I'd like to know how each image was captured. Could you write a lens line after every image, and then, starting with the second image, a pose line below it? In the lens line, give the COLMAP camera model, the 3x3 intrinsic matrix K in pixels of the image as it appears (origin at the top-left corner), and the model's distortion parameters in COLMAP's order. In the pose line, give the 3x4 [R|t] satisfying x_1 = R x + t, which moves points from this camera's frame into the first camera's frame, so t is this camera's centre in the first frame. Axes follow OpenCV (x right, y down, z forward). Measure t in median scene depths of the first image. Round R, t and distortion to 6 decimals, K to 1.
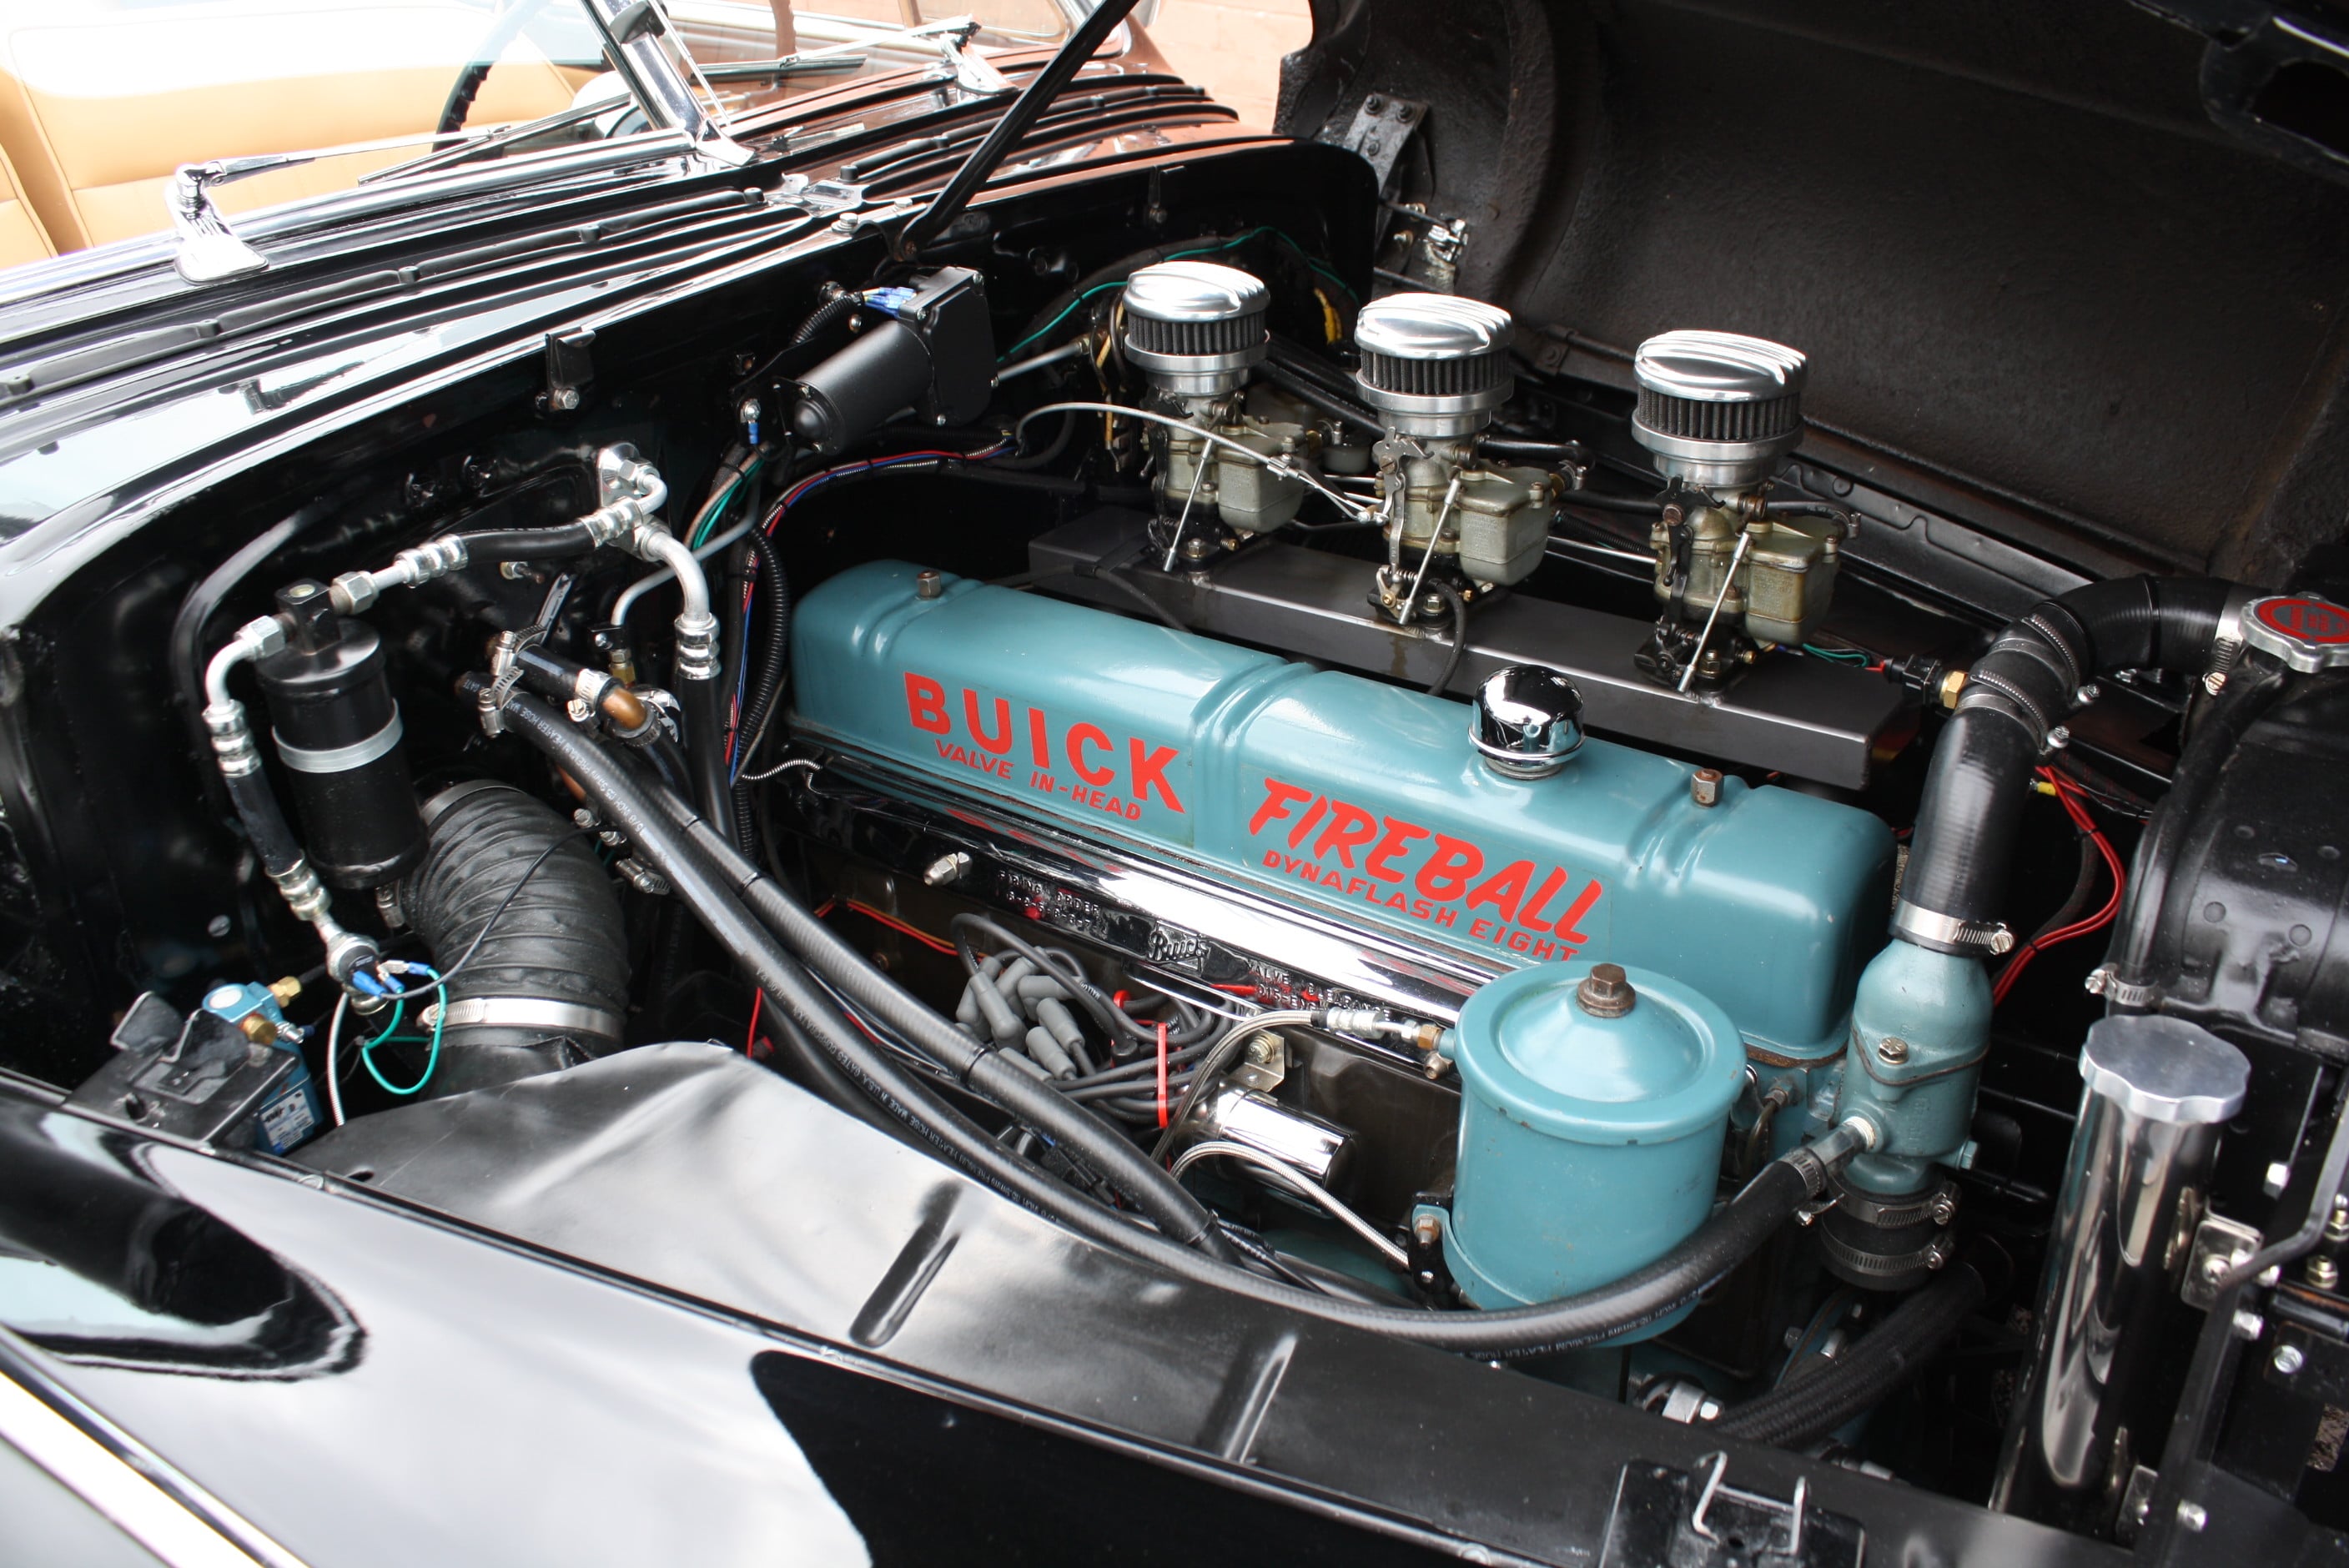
lens RADIAL K [[1972.8, 0, 1180.4], [0, 1972.8, 776.2], [0, 0, 1]] dist [-0.172448, 0.154771]
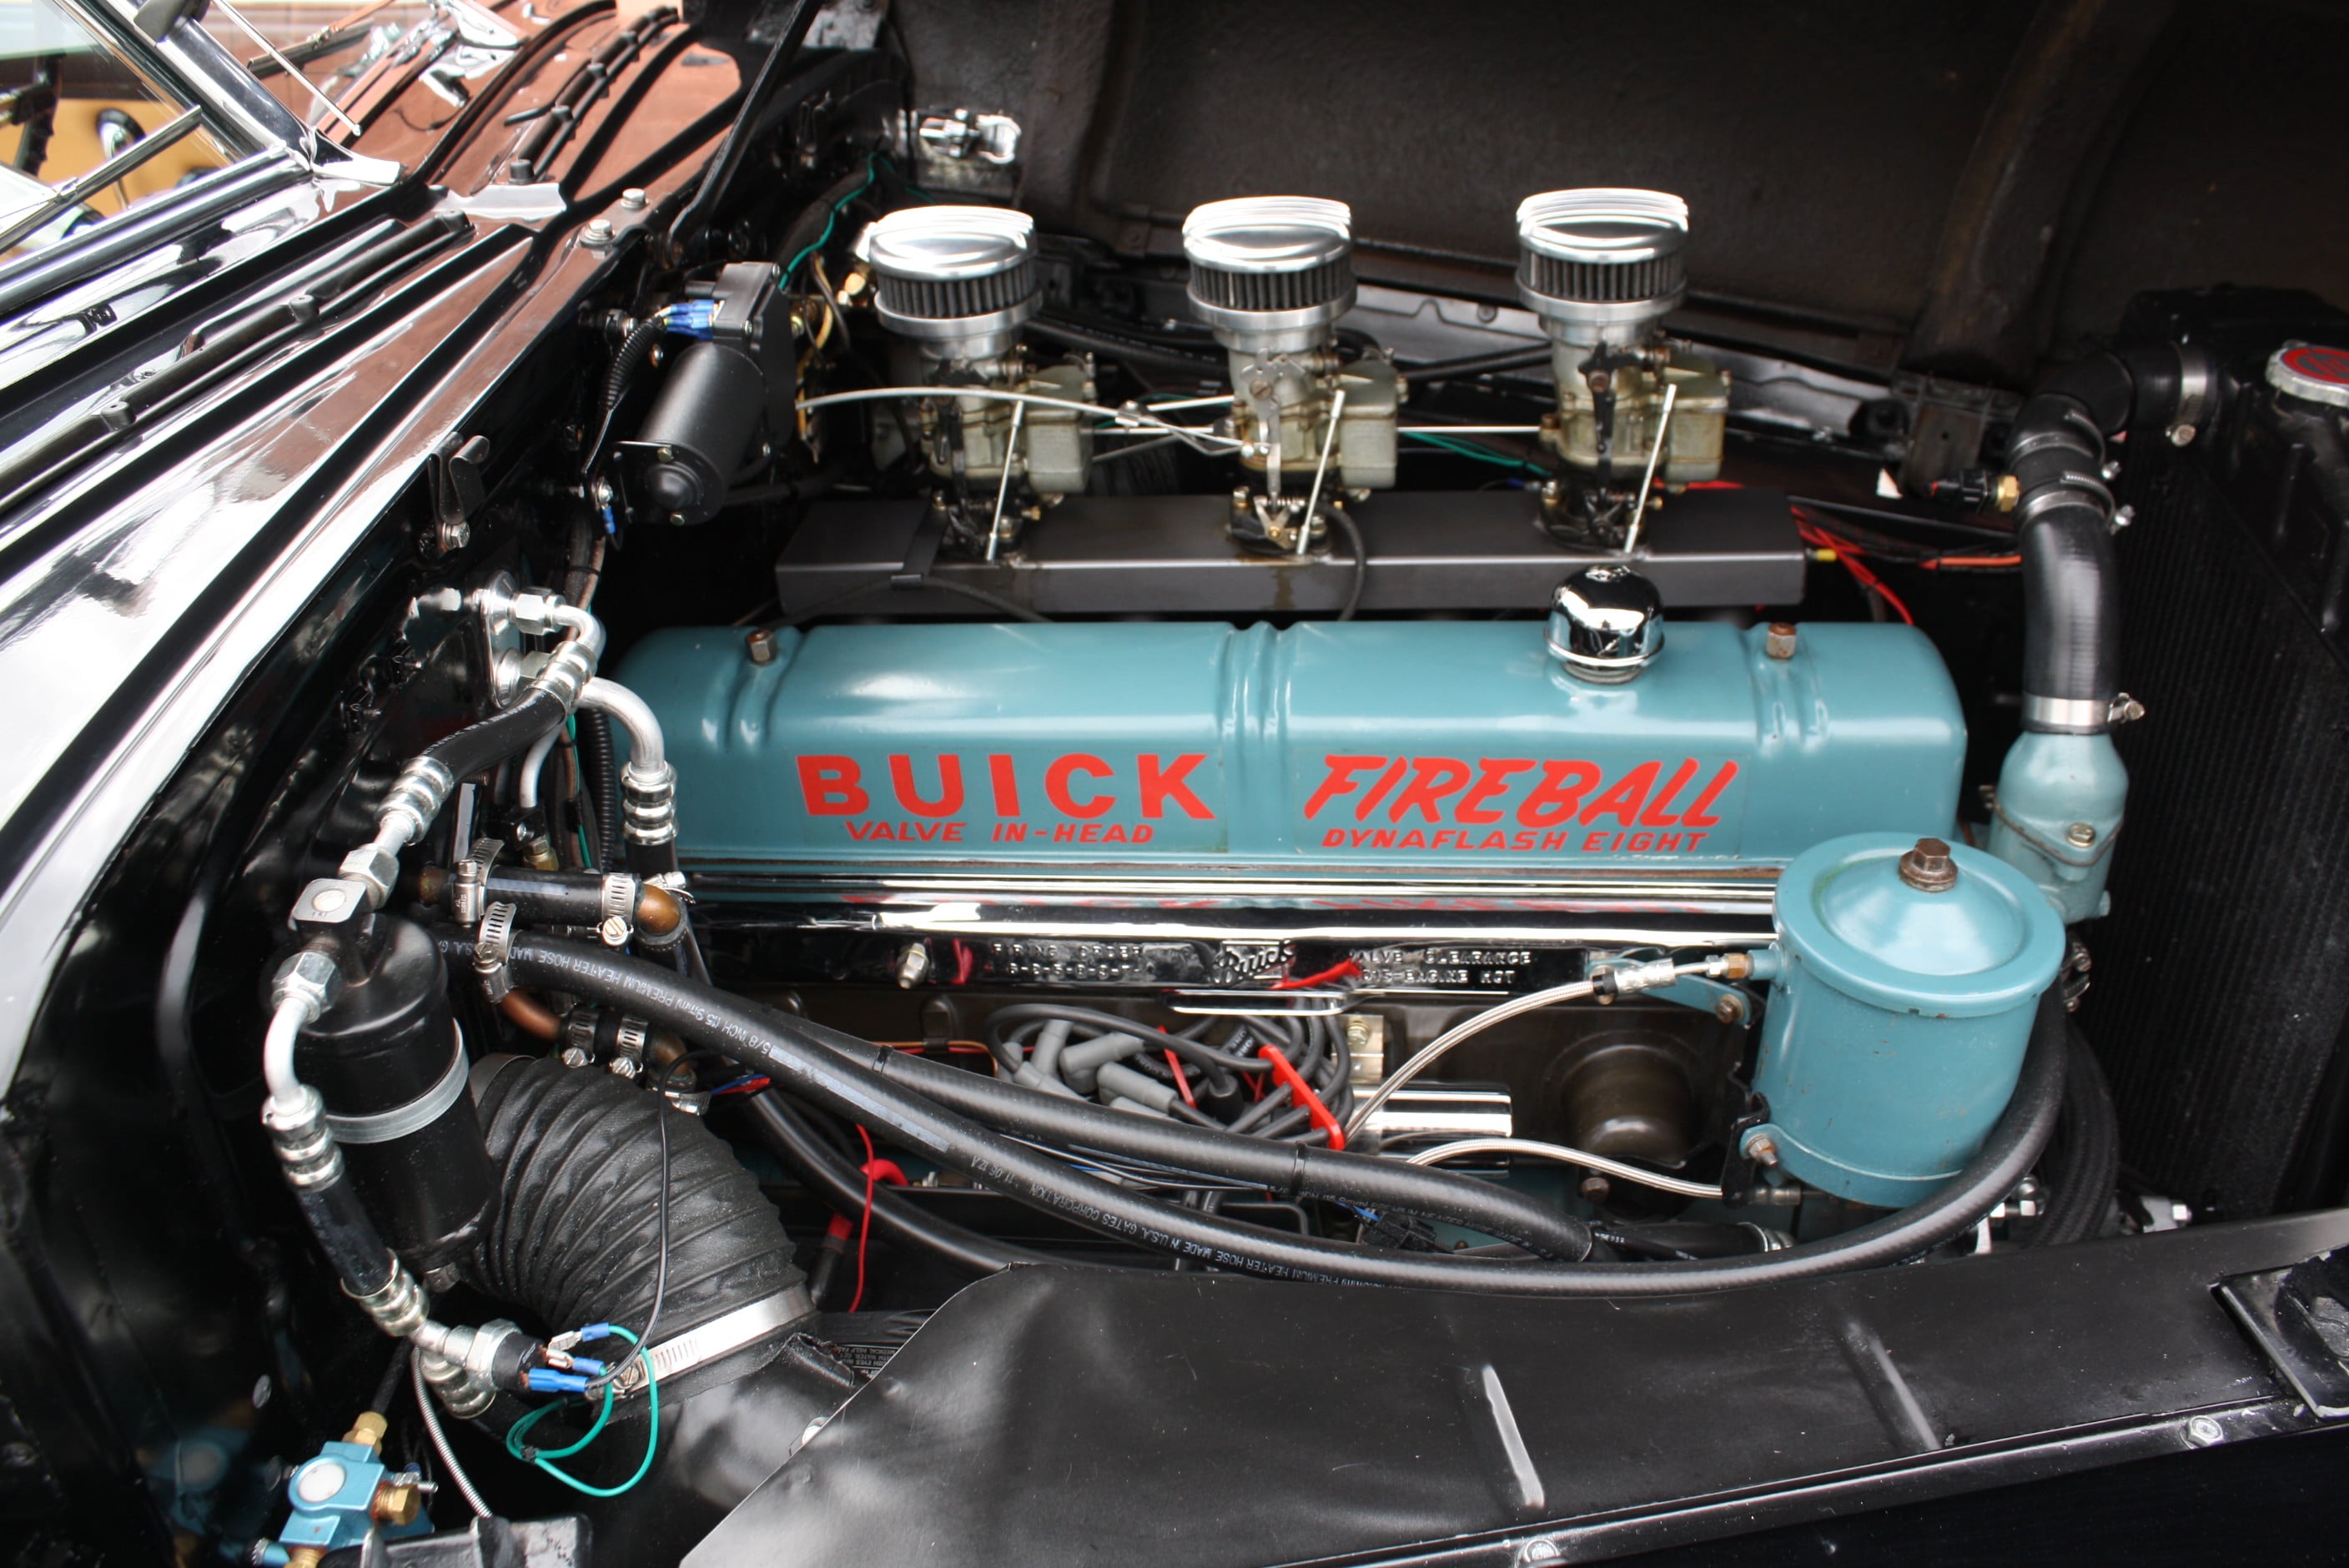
lens RADIAL K [[1972.8, 0, 1180.4], [0, 1972.8, 776.2], [0, 0, 1]] dist [-0.172448, 0.154771]
pose [[0.857071, -0.291106, 0.425073, -0.389616], [0.258630, 0.956680, 0.133696, -0.124528], [-0.445578, -0.004650, 0.895231, 0.203581]]
